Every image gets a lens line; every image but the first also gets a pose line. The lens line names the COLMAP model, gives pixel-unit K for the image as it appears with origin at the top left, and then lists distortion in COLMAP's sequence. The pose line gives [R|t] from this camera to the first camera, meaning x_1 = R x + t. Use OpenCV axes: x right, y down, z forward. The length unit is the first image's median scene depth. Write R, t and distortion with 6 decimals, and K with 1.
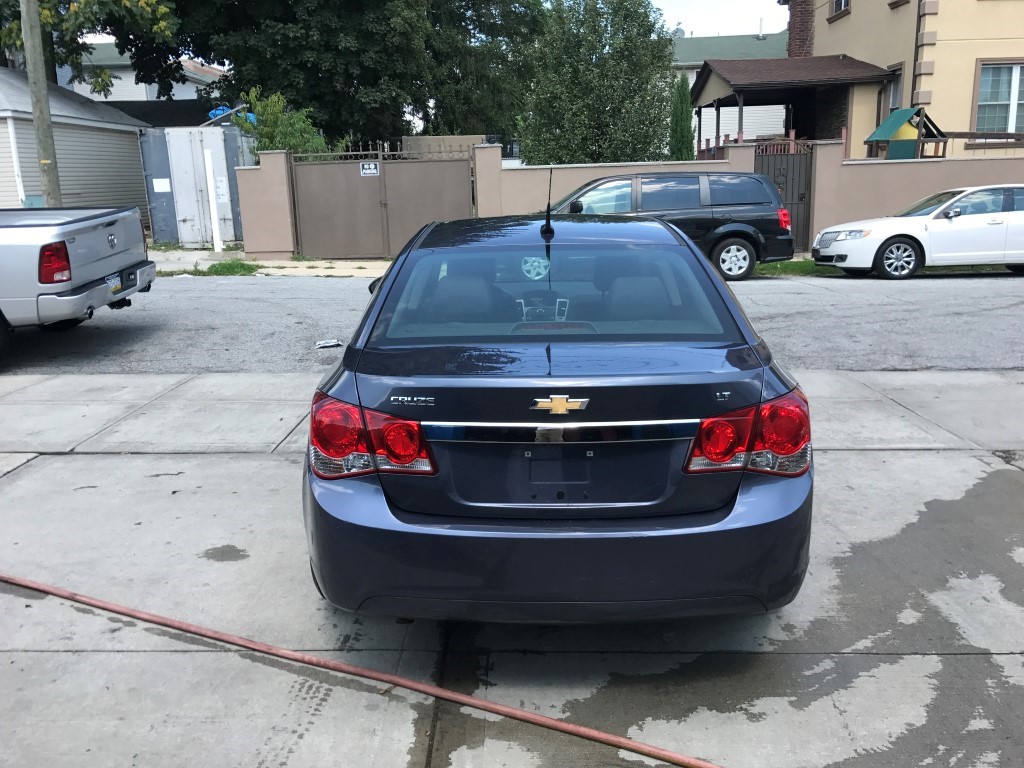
lens RADIAL K [[840.0, 0, 501.3], [0, 840.0, 384.7], [0, 0, 1]] dist [0.016674, -0.013265]
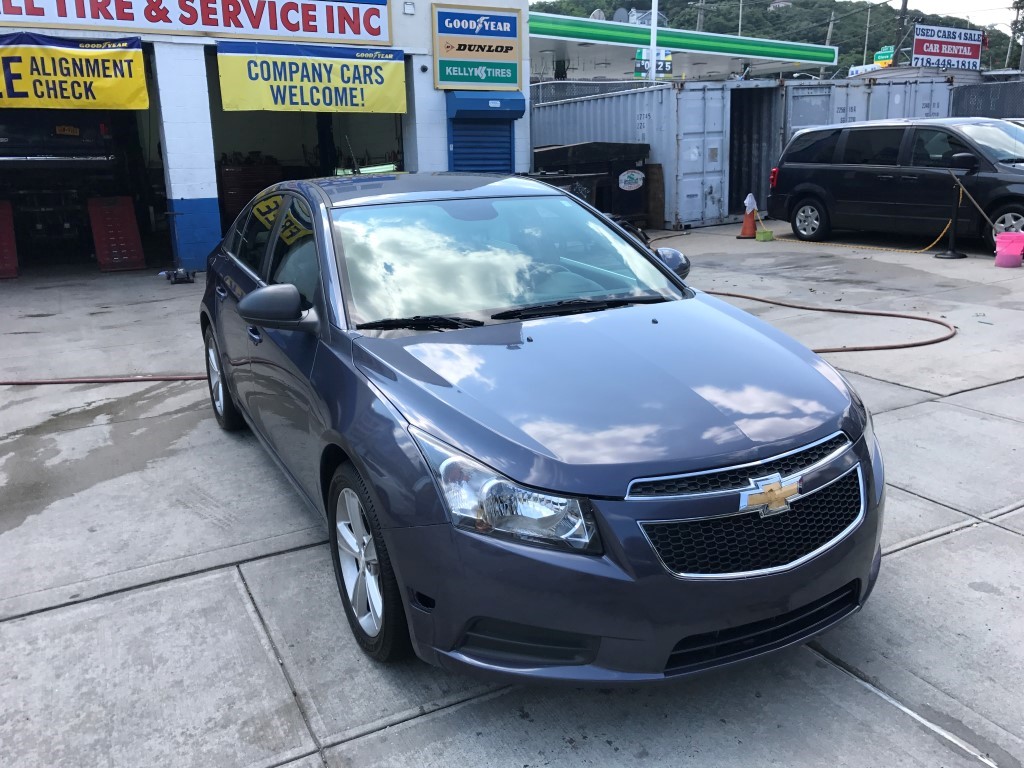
lens RADIAL K [[840.0, 0, 504.7], [0, 840.0, 394.9], [0, 0, 1]] dist [0.016674, -0.013265]
pose [[-0.875372, 0.179053, -0.449070, 0.377741], [-0.063291, 0.878449, 0.473627, -0.384179], [0.479290, 0.443022, -0.757637, 1.637952]]
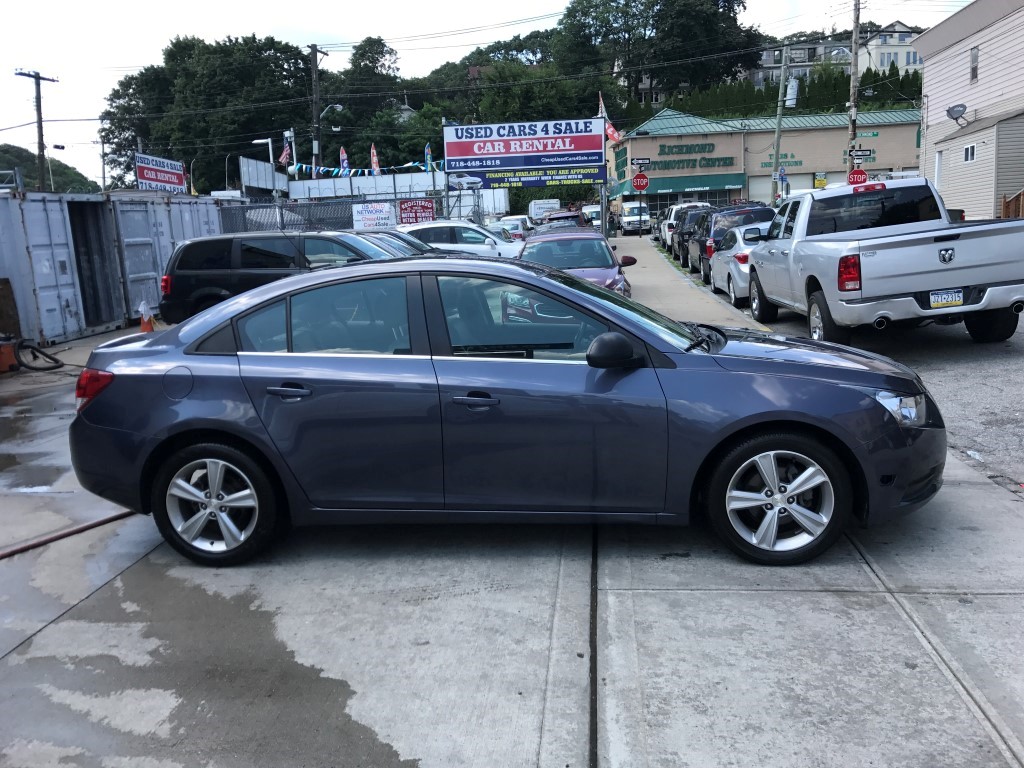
lens RADIAL K [[840.0, 0, 504.8], [0, 840.0, 387.8], [0, 0, 1]] dist [0.016674, -0.013265]
pose [[-0.083248, 0.200881, -0.976072, 1.001061], [-0.180424, 0.960246, 0.213012, -0.241943], [0.980060, 0.193840, -0.043695, 0.982858]]
